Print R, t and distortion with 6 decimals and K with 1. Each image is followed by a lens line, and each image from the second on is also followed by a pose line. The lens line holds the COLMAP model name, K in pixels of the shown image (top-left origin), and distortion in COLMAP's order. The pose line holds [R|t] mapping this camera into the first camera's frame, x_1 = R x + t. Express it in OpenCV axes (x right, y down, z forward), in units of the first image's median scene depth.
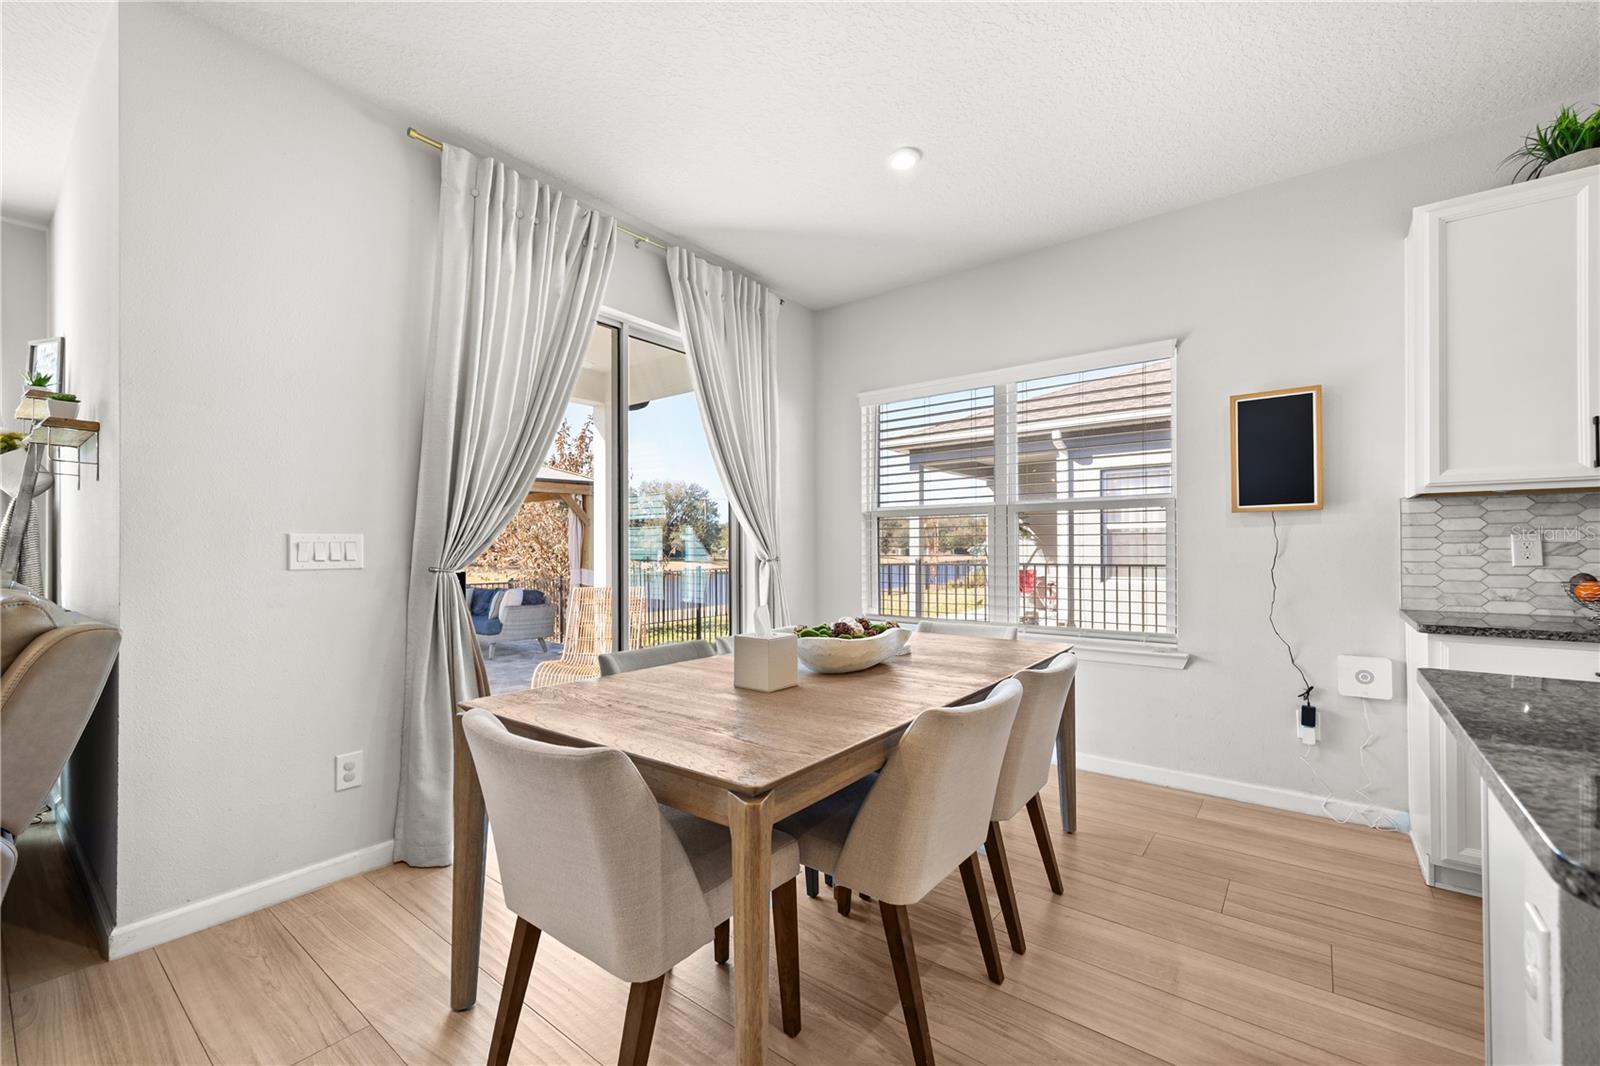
lens RADIAL K [[660.8, 0, 804.0], [0, 660.8, 543.9], [0, 0, 1]] dist [0.000439, 0.000139]
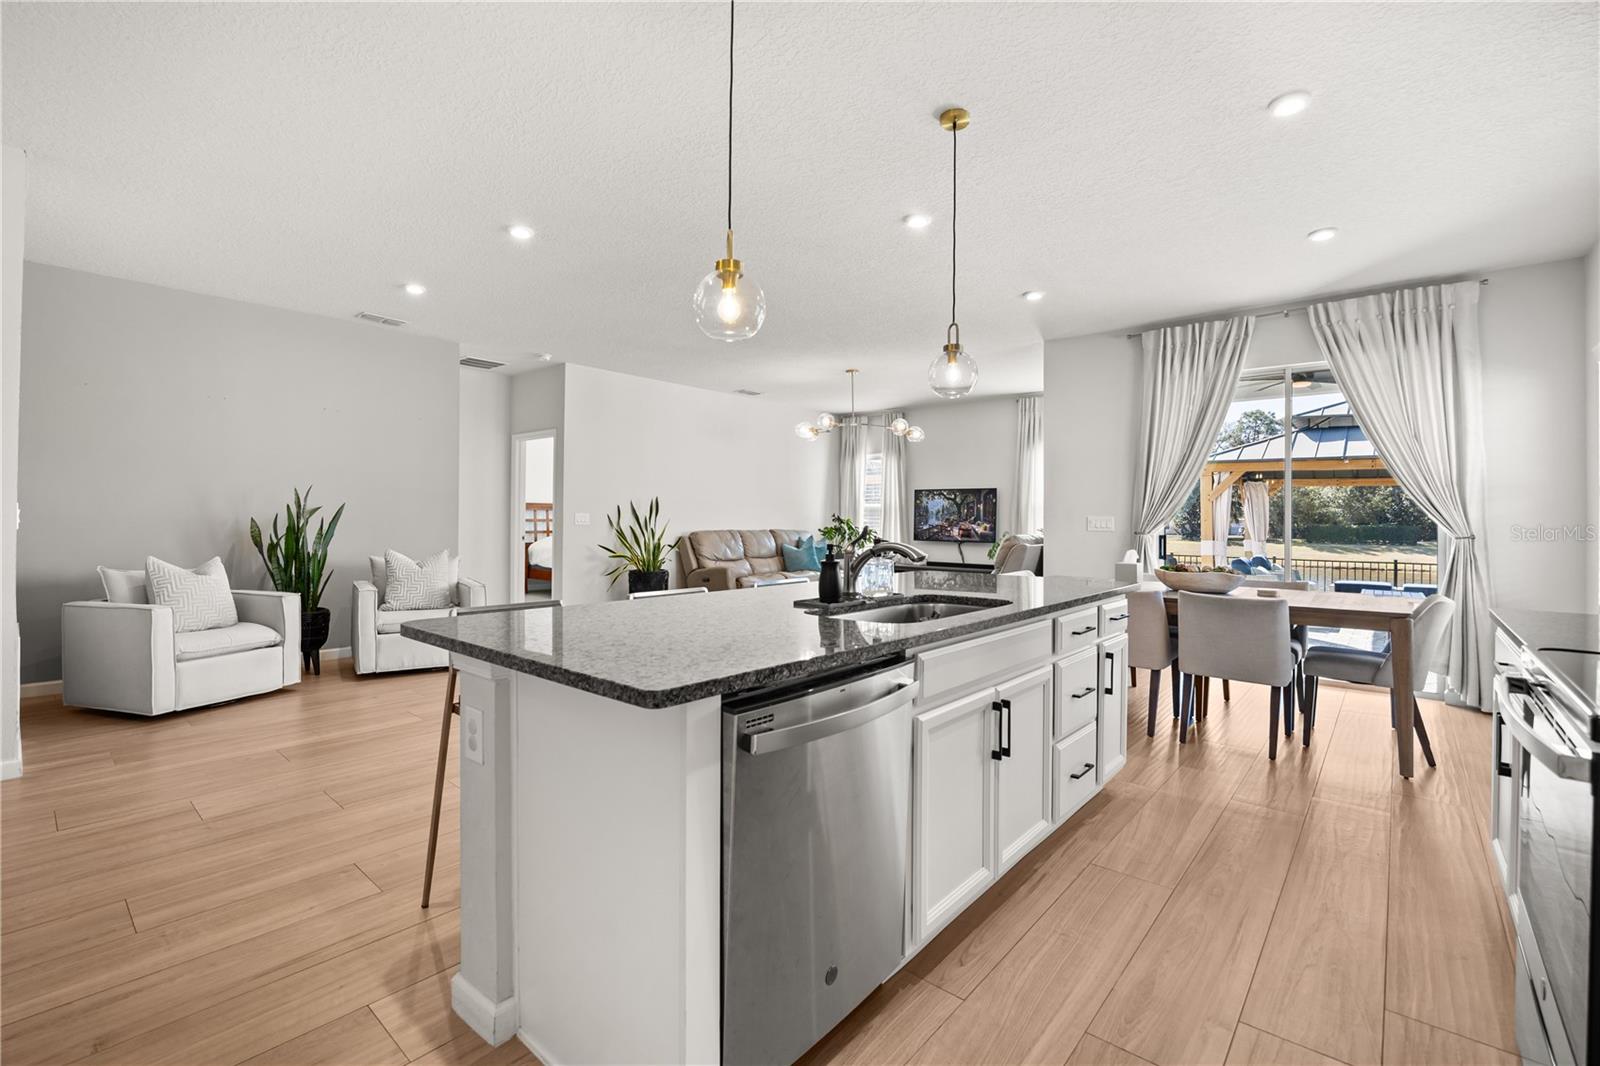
lens RADIAL K [[705.2, 0, 805.2], [0, 705.2, 514.5], [0, 0, 1]] dist [-0.013753, -0.000103]
pose [[-0.042726, -0.002889, -0.999083, 1.487158], [0.000939, 0.999995, -0.002932, -0.013311], [0.999086, -0.001063, -0.042723, 0.012307]]
